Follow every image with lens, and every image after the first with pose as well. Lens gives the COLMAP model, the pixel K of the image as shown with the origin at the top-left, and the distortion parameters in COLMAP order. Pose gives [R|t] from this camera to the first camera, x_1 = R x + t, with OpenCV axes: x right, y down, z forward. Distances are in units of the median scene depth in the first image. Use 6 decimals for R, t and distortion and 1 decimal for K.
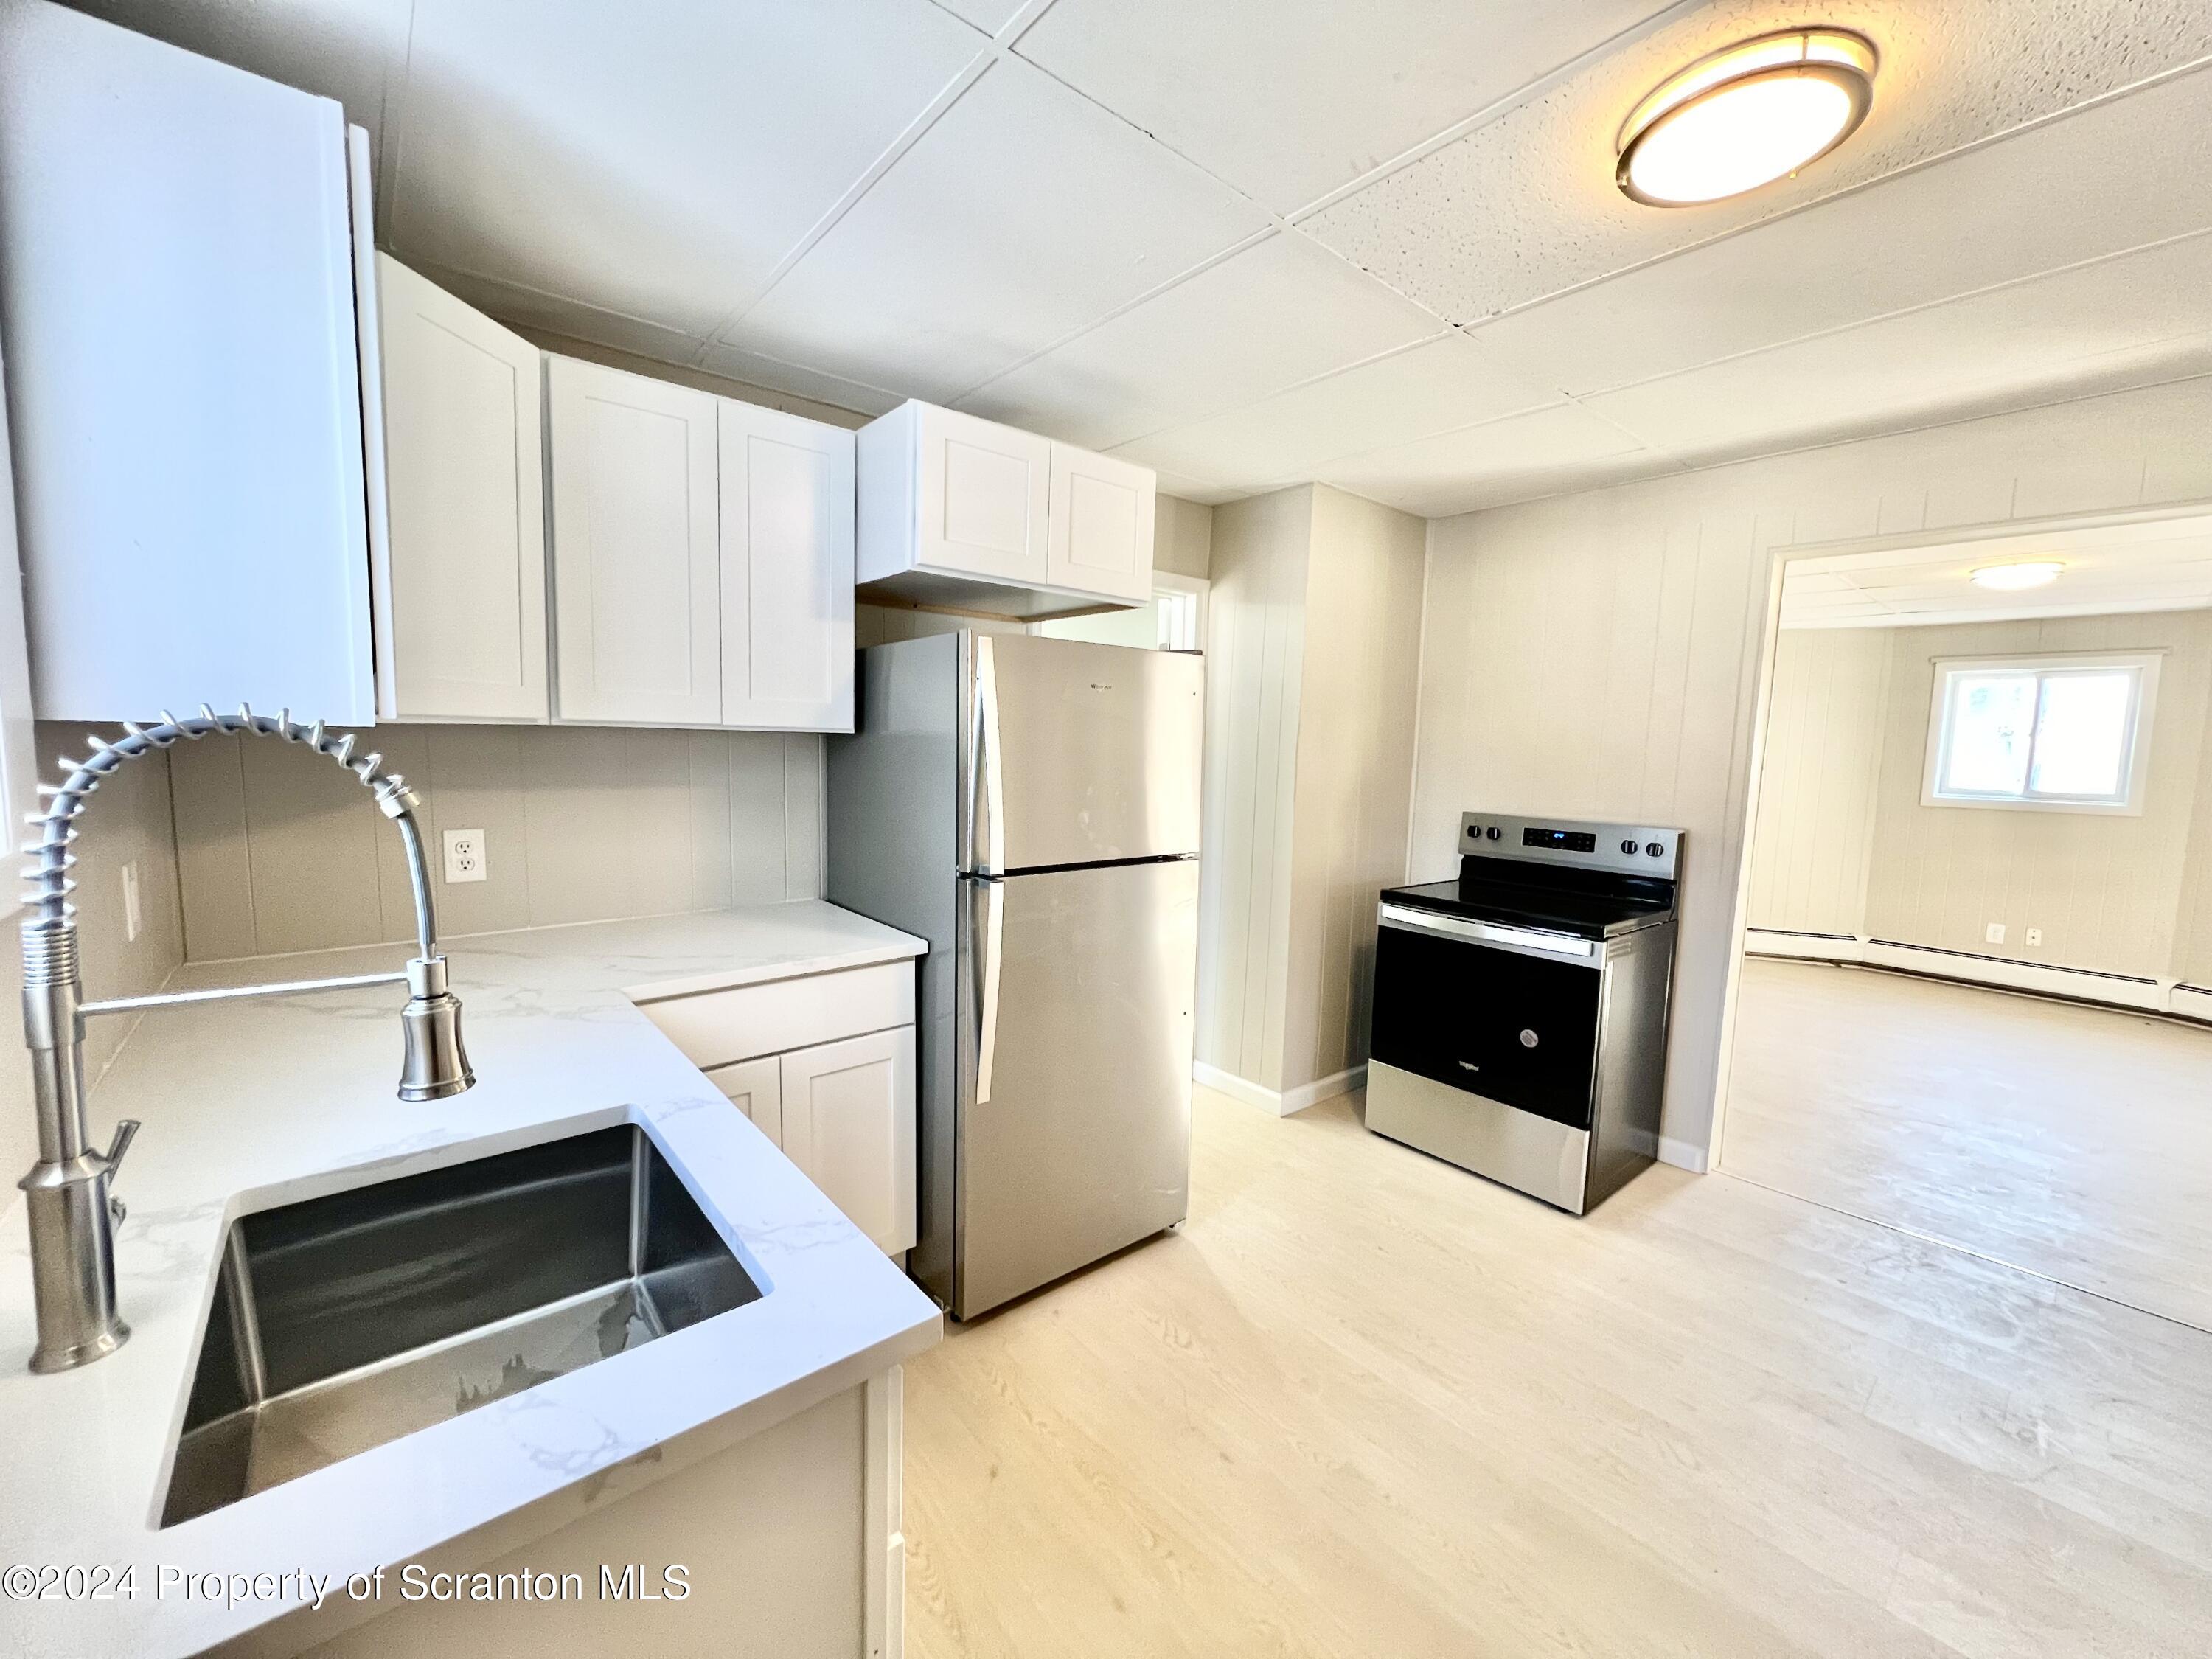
lens RADIAL K [[881.8, 0, 1097.2], [0, 881.8, 826.2], [0, 0, 1]] dist [0.000879, -0.000195]
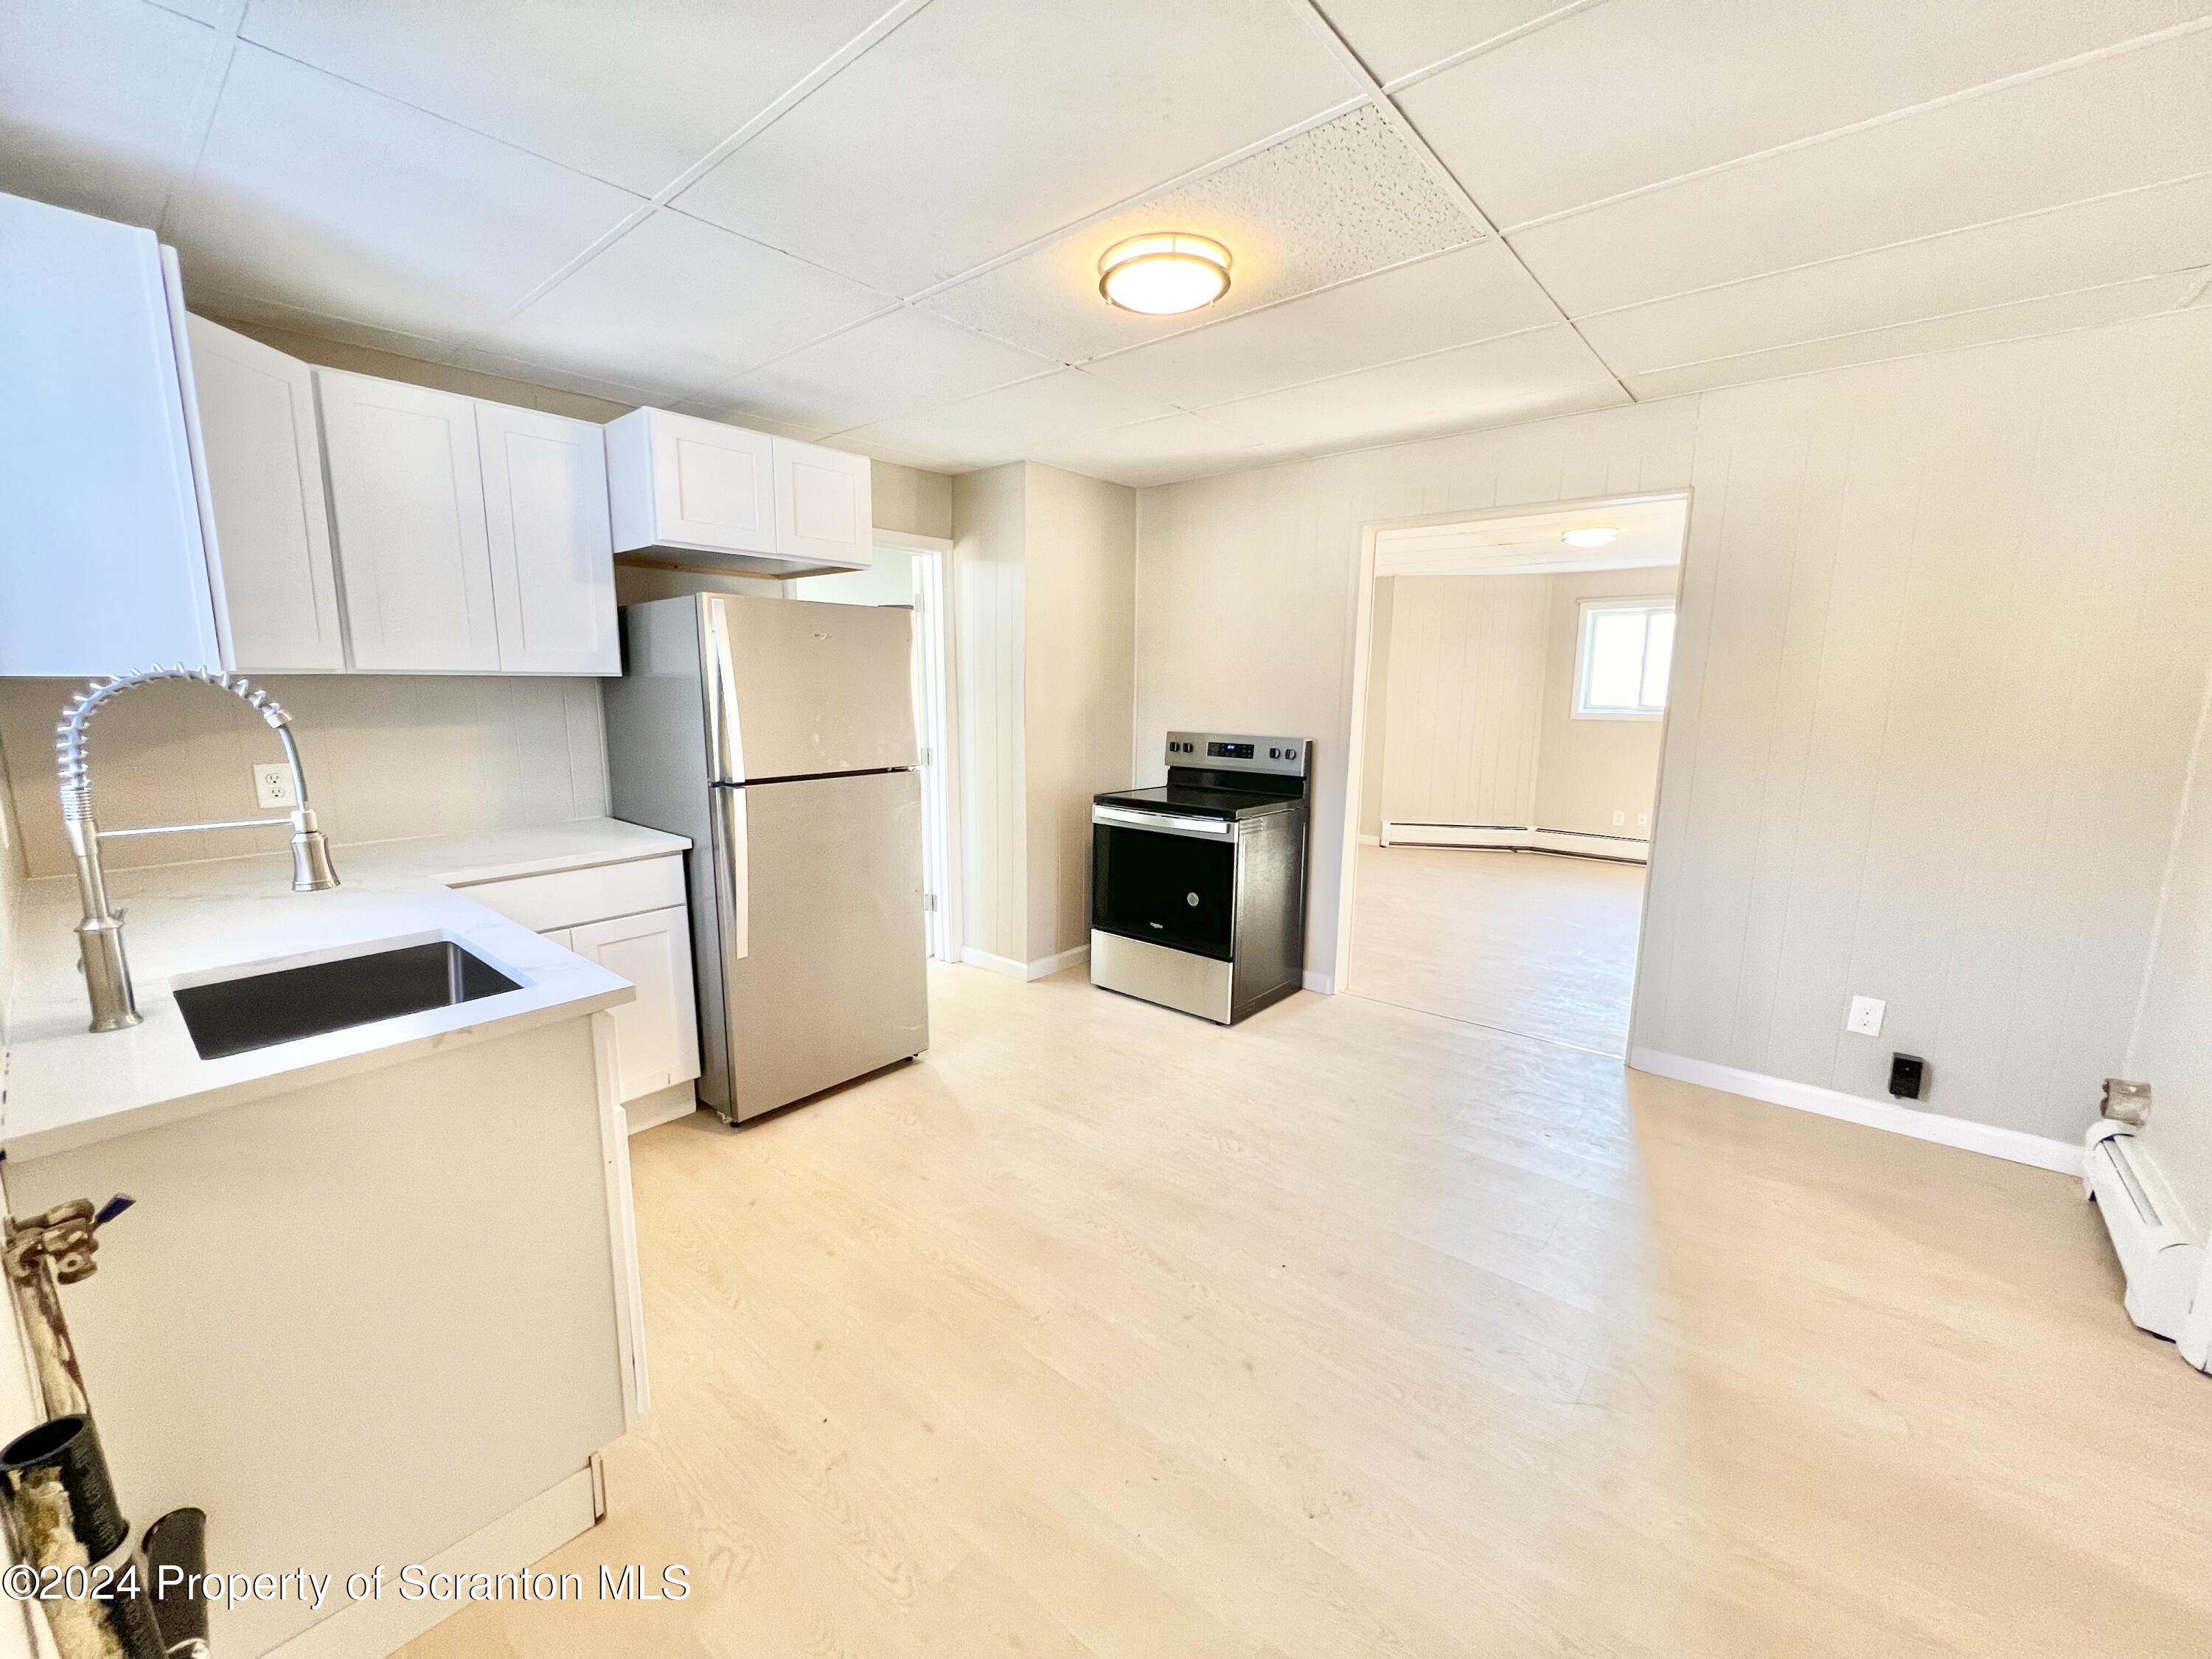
lens RADIAL K [[881.8, 0, 1097.2], [0, 881.8, 826.2], [0, 0, 1]] dist [0.000879, -0.000195]
pose [[0.985879, -0.046818, 0.160784, 0.170803], [0.035894, 0.996888, 0.070190, 0.040175], [-0.163569, -0.063428, 0.984491, -0.331625]]
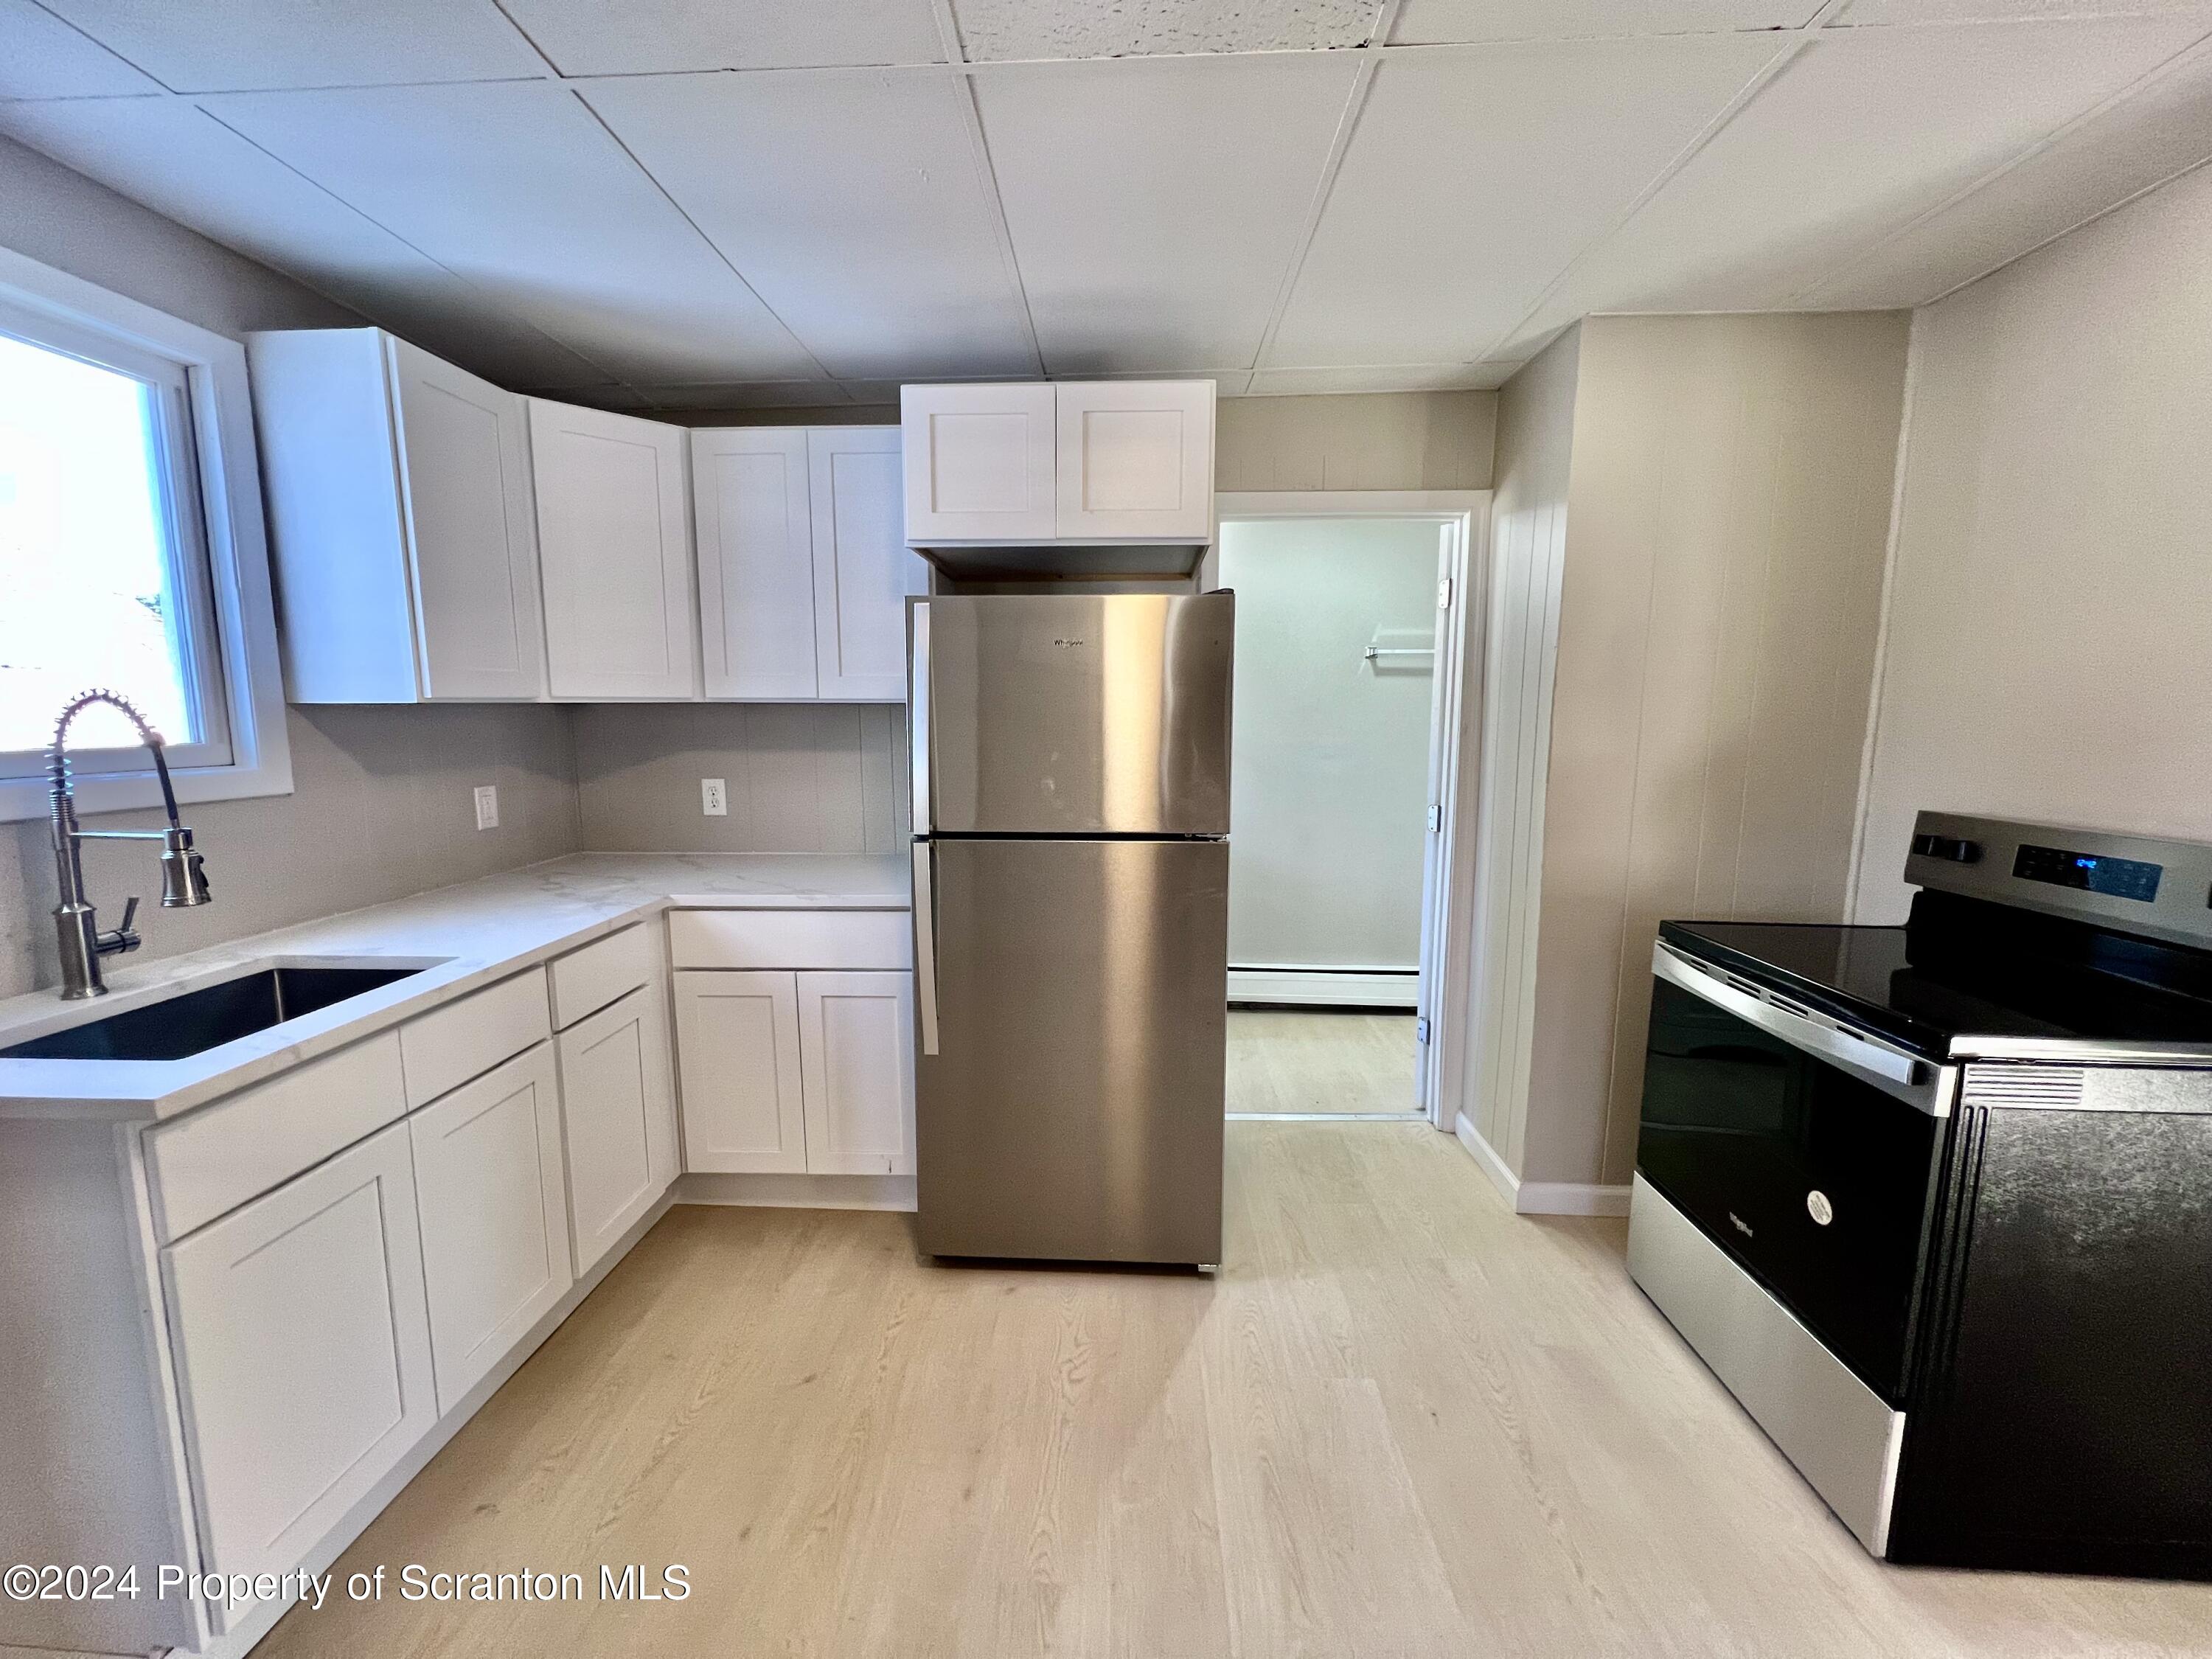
lens RADIAL K [[881.8, 0, 1097.2], [0, 881.8, 826.2], [0, 0, 1]] dist [0.000879, -0.000195]
pose [[0.738037, 0.061862, -0.671919, 0.624707], [-0.048633, 0.998076, 0.038473, -0.004027], [0.673005, 0.004283, 0.739625, 0.325736]]
